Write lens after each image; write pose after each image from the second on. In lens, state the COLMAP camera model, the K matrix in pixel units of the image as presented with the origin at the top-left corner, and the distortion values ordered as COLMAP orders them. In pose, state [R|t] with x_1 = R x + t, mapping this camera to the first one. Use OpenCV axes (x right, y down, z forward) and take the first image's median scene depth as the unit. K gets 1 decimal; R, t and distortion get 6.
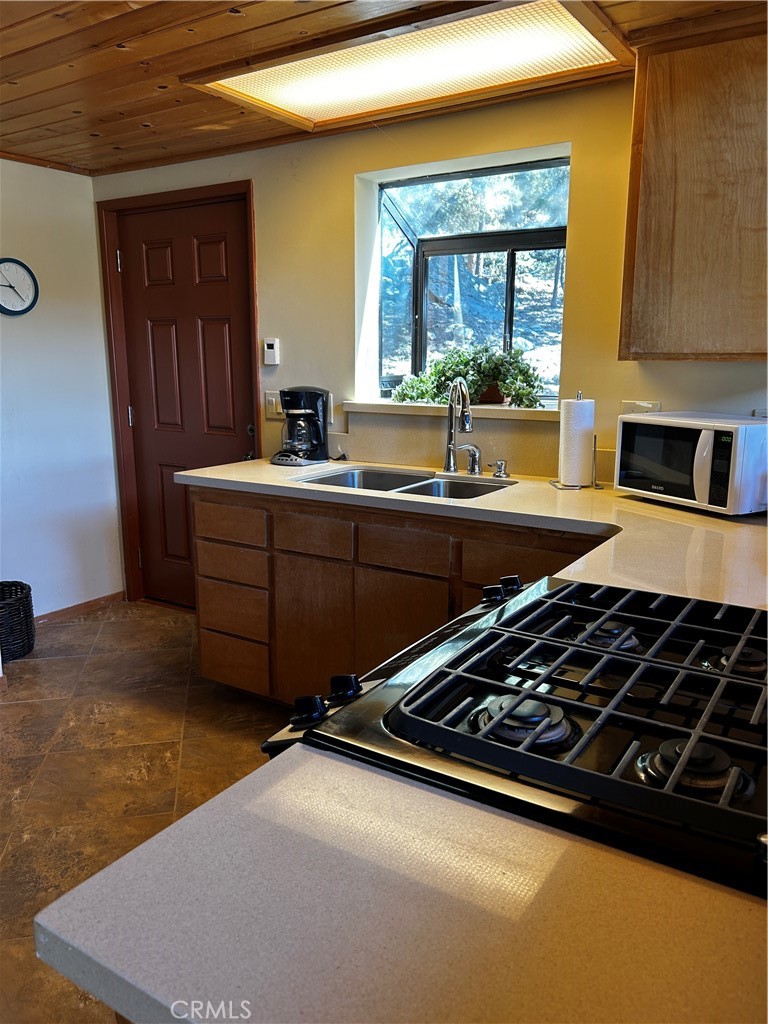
lens RADIAL K [[776.6, 0, 378.8], [0, 776.6, 512.8], [0, 0, 1]] dist [0.055013, -0.075034]
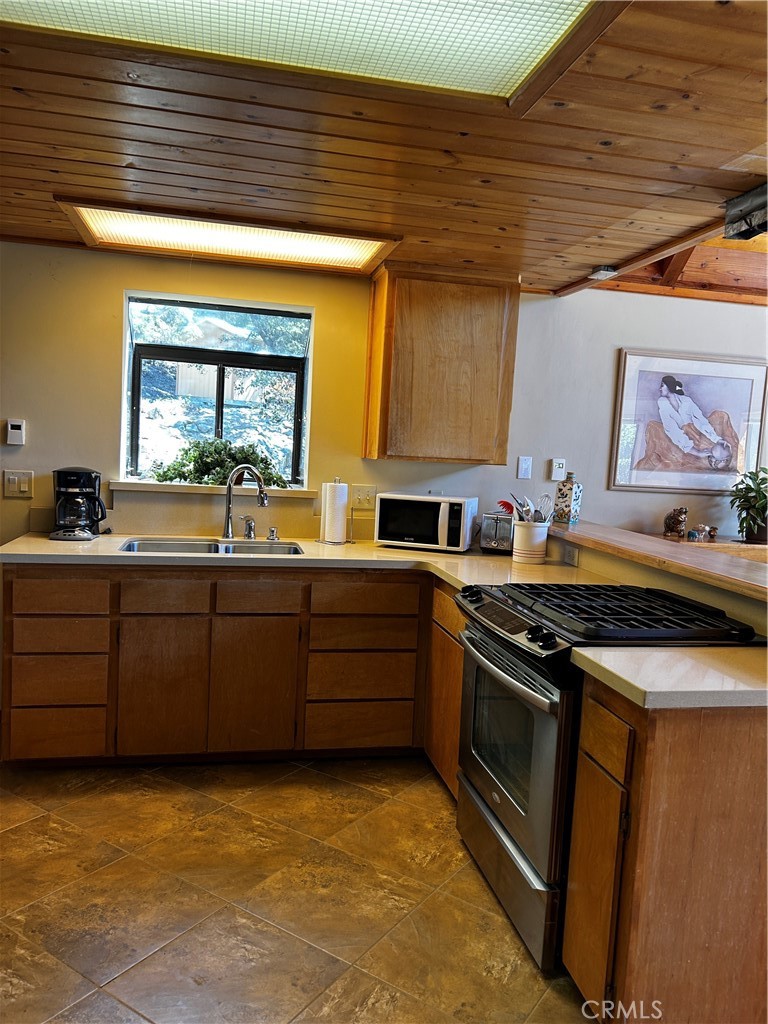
lens RADIAL K [[776.6, 0, 378.8], [0, 776.6, 512.8], [0, 0, 1]] dist [0.055013, -0.075034]
pose [[0.705609, -0.022683, 0.708238, -0.670685], [0.088787, 0.994441, -0.056608, -0.001209], [-0.703017, 0.102825, 0.703701, -0.060060]]
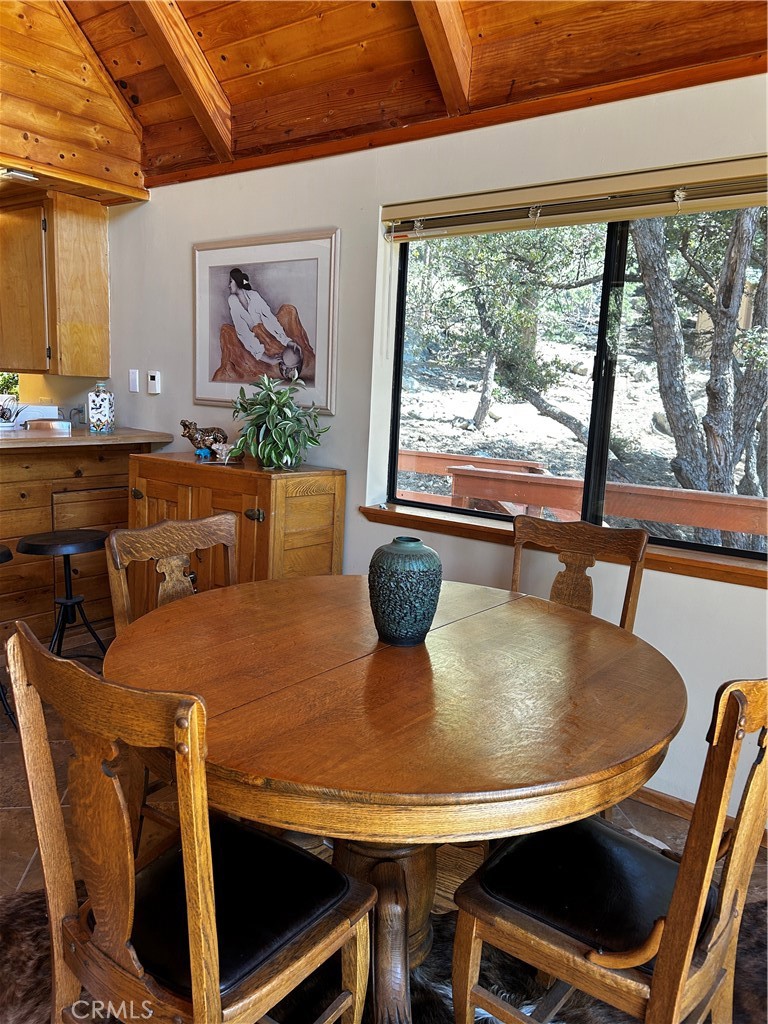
lens RADIAL K [[776.6, 0, 378.8], [0, 776.6, 512.8], [0, 0, 1]] dist [0.055013, -0.075034]
pose [[0.996320, 0.060961, -0.060252, 1.157898], [-0.064227, 0.996482, -0.053841, 0.154517], [0.056758, 0.057513, 0.996730, -0.664794]]
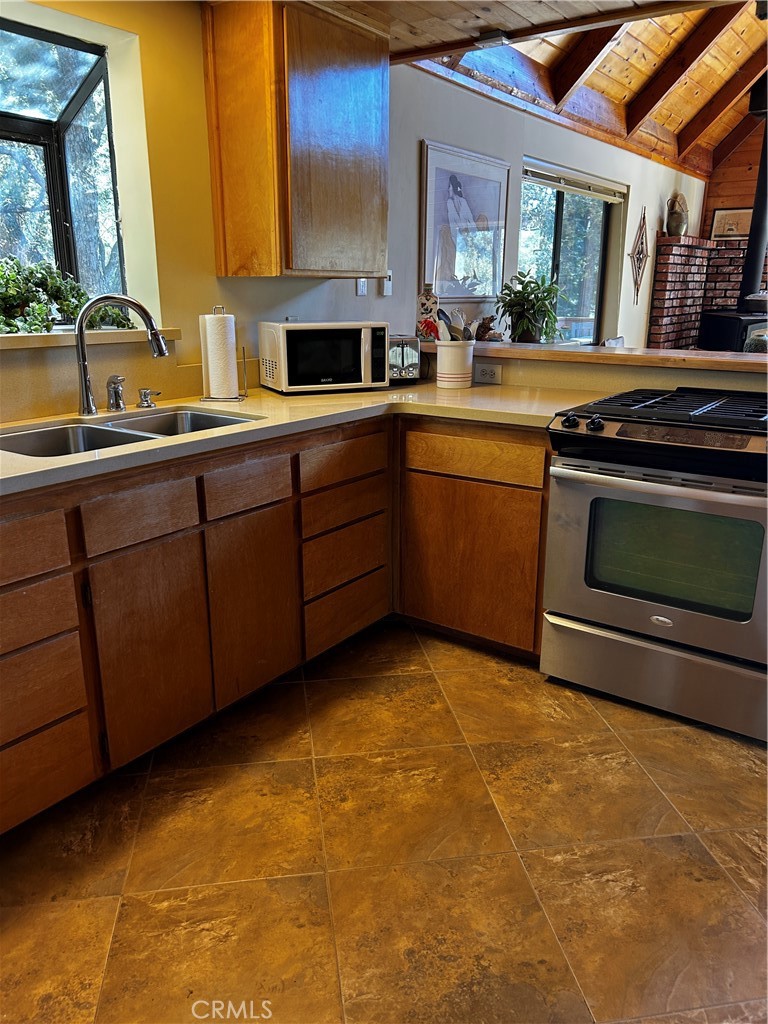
lens RADIAL K [[774.7, 0, 384.0], [0, 774.7, 512.0], [0, 0, 1]] dist [0.096486, -0.178840]
pose [[0.041326, -0.275159, 0.960510, -0.765248], [0.198913, 0.944354, 0.261972, -0.118630], [-0.979146, 0.180231, 0.093759, 0.693041]]
